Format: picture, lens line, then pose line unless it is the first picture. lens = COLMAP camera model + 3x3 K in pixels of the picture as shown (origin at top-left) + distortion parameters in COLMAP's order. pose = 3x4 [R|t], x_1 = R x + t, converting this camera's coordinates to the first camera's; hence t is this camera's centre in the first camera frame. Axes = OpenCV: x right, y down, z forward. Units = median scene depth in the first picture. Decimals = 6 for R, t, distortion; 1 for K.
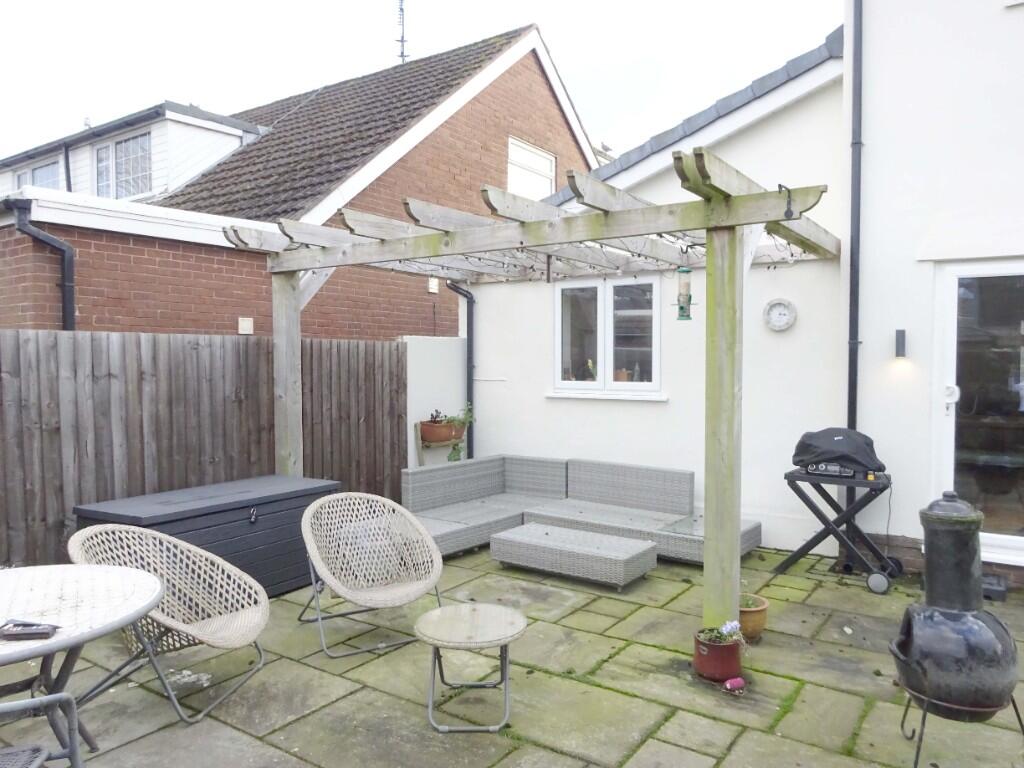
lens RADIAL K [[759.4, 0, 511.2], [0, 759.4, 387.1], [0, 0, 1]] dist [-0.011877, 0.017746]
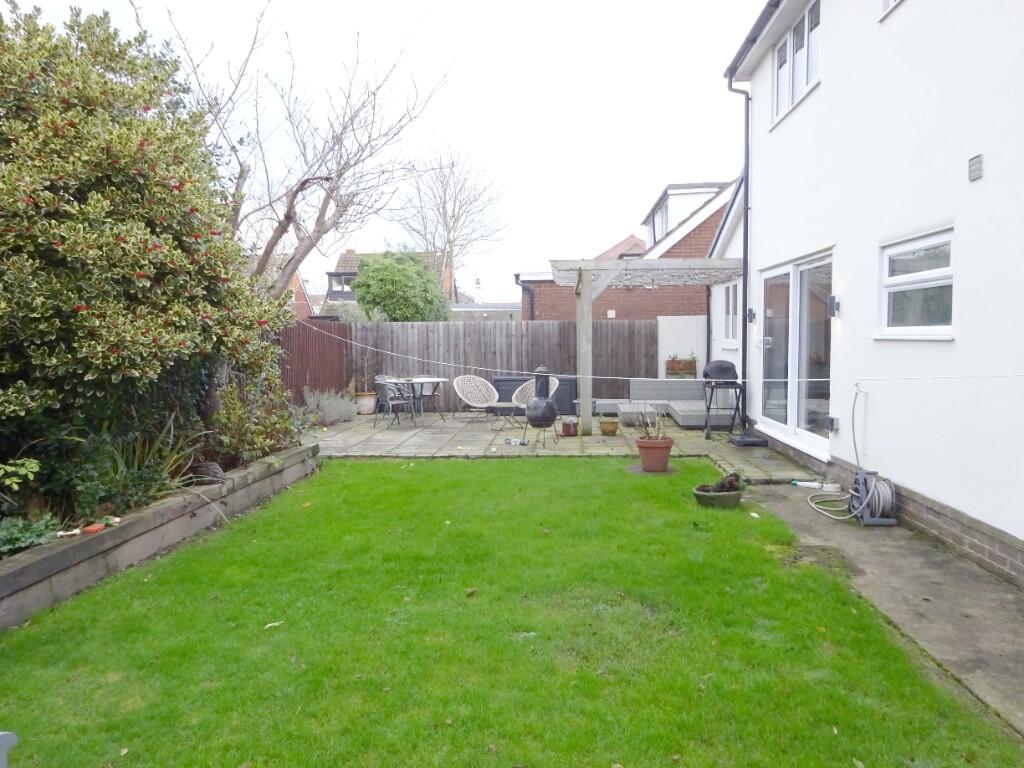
lens RADIAL K [[759.4, 0, 512.0], [0, 759.4, 385.0], [0, 0, 1]] dist [-0.011877, 0.017746]
pose [[0.497237, 0.048488, -0.866259, 1.798387], [-0.019412, 0.998809, 0.044765, 0.039186], [0.867397, -0.005443, 0.497586, -0.422695]]
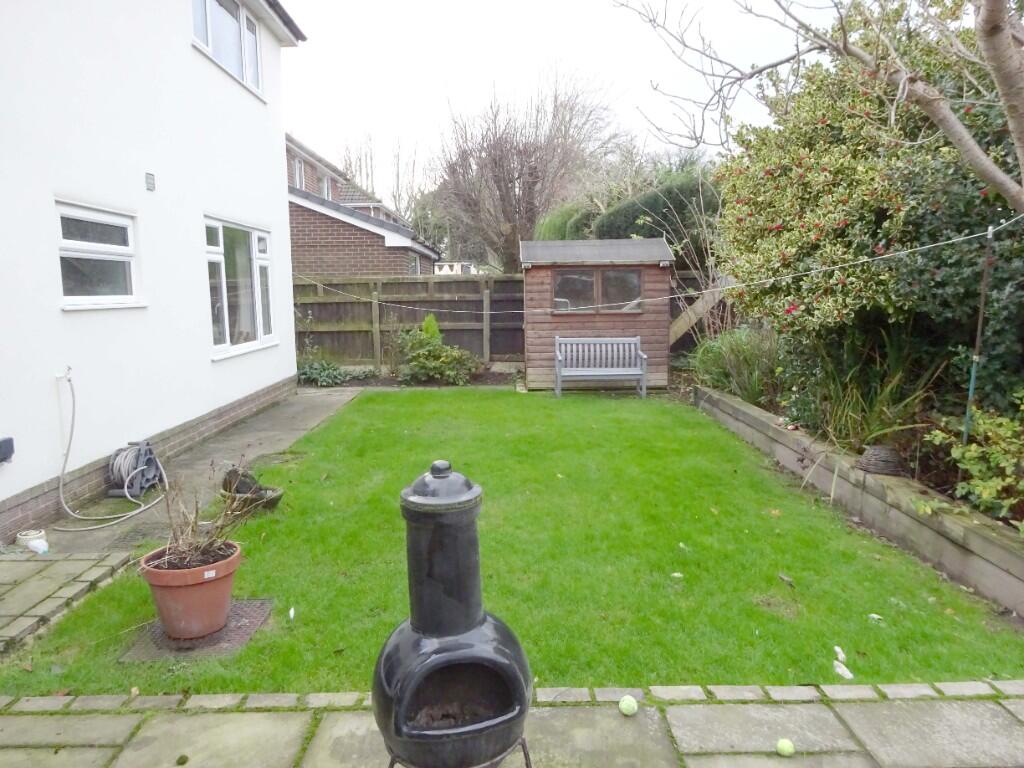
lens RADIAL K [[759.4, 0, 511.2], [0, 759.4, 385.6], [0, 0, 1]] dist [-0.011877, 0.017746]
pose [[-0.584678, -0.097910, 0.805335, -3.585288], [0.028819, 0.989557, 0.141230, -0.117072], [-0.810753, 0.105783, -0.575751, 2.967016]]
